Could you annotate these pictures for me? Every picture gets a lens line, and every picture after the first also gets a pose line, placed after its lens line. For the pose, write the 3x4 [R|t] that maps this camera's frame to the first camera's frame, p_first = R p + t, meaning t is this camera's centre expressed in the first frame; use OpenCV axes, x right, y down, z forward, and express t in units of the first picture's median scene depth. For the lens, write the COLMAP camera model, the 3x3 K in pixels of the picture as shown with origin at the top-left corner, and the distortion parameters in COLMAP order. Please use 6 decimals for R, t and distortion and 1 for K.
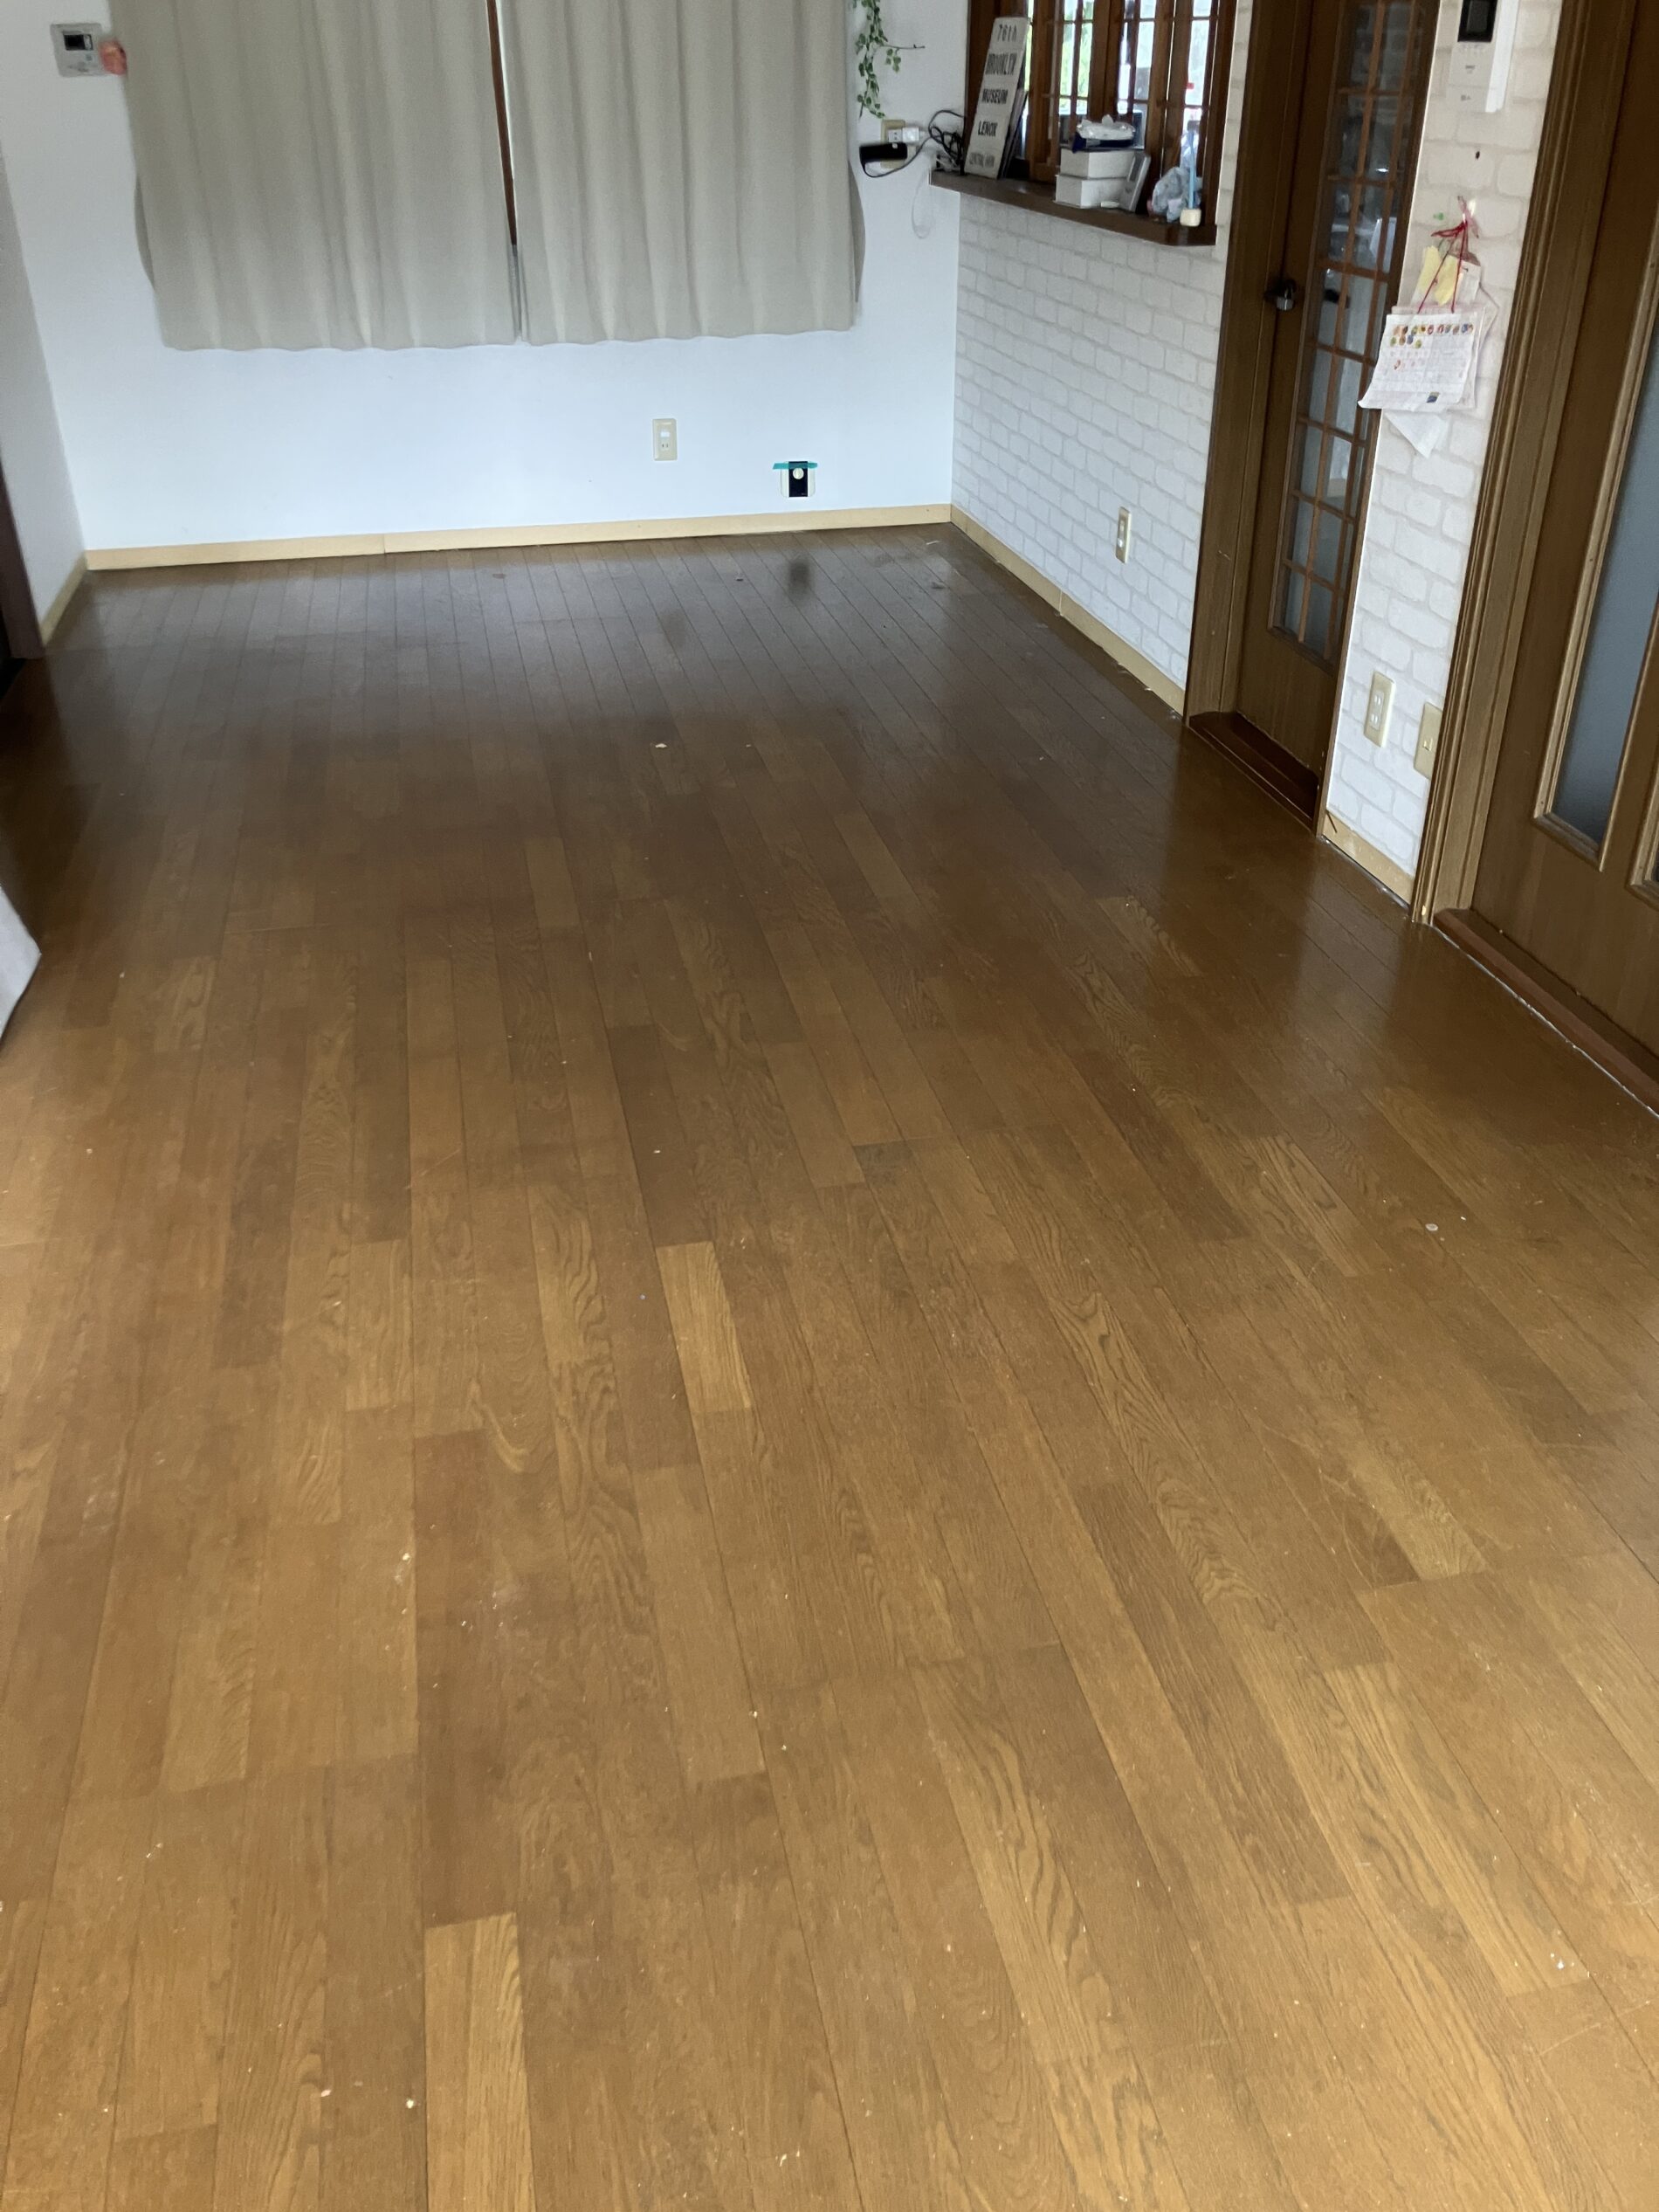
lens RADIAL K [[1813.6, 0, 833.5], [0, 1813.6, 1022.2], [0, 0, 1]] dist [0.047058, 0.013462]
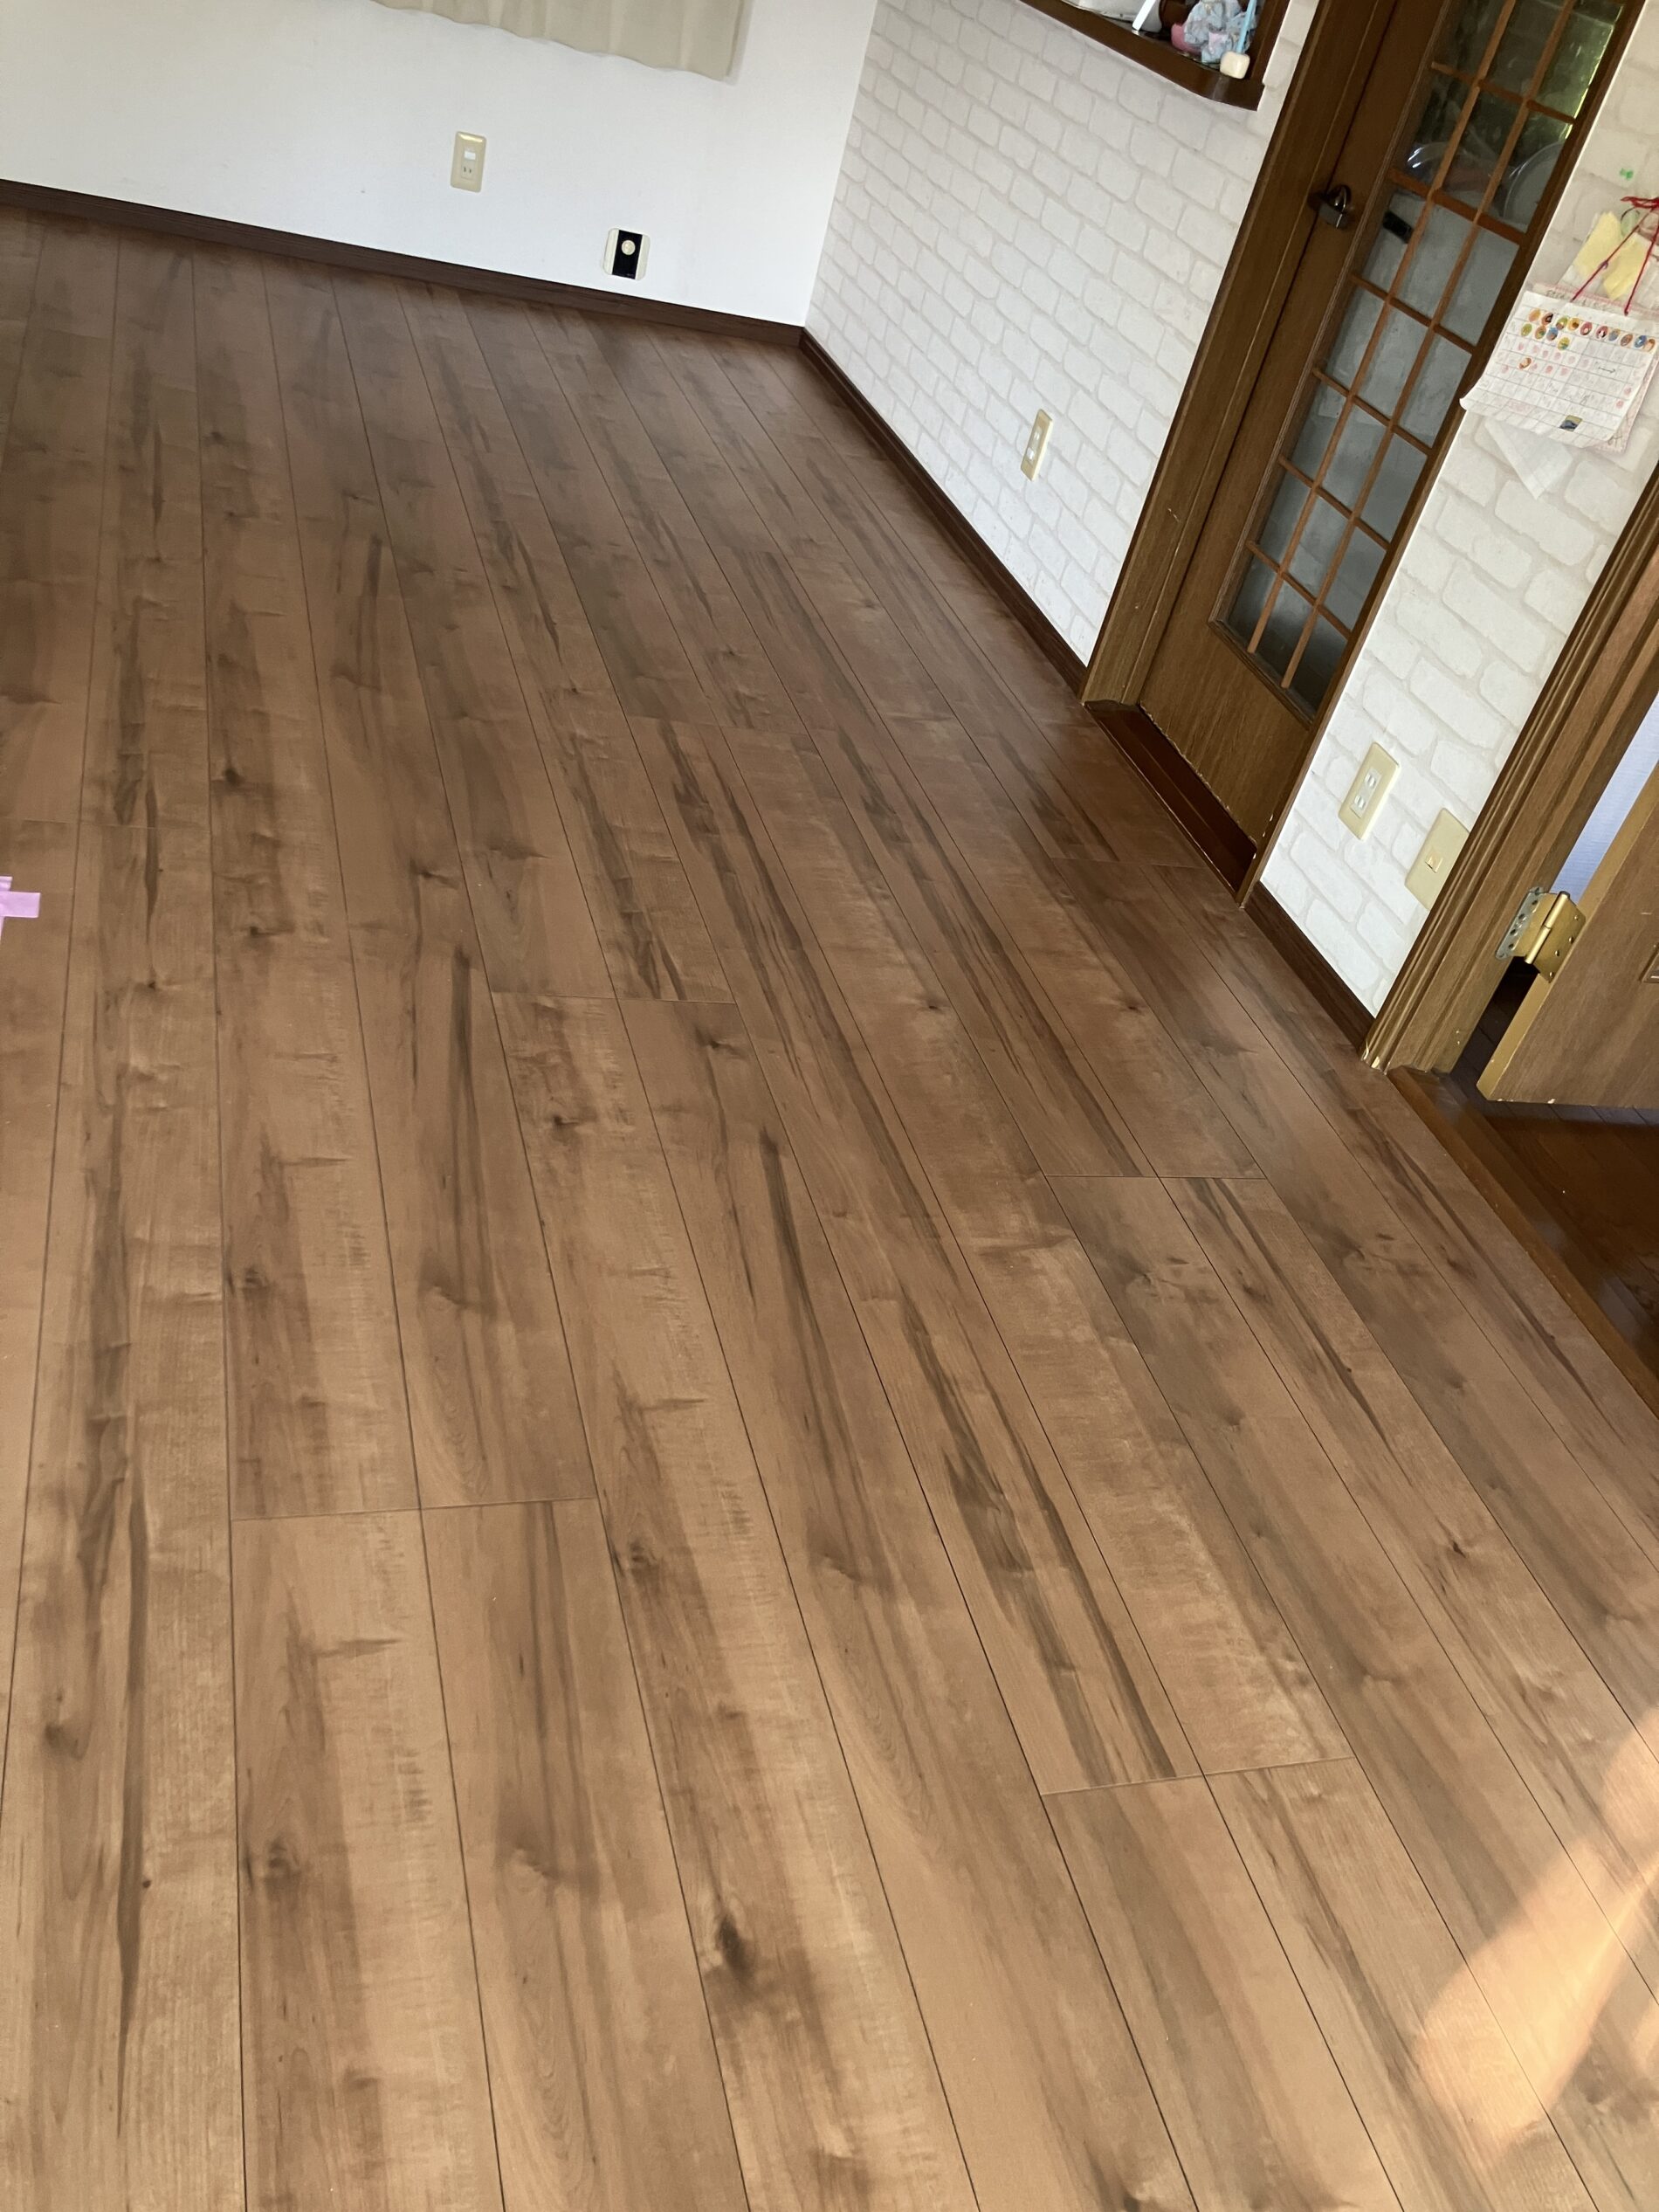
lens RADIAL K [[1813.6, 0, 833.5], [0, 1813.6, 1022.2], [0, 0, 1]] dist [0.047058, 0.013462]
pose [[0.967975, 0.159251, 0.194071, -0.054163], [-0.181020, 0.978378, 0.100041, -0.103055], [-0.173943, -0.131968, 0.975873, 0.244744]]
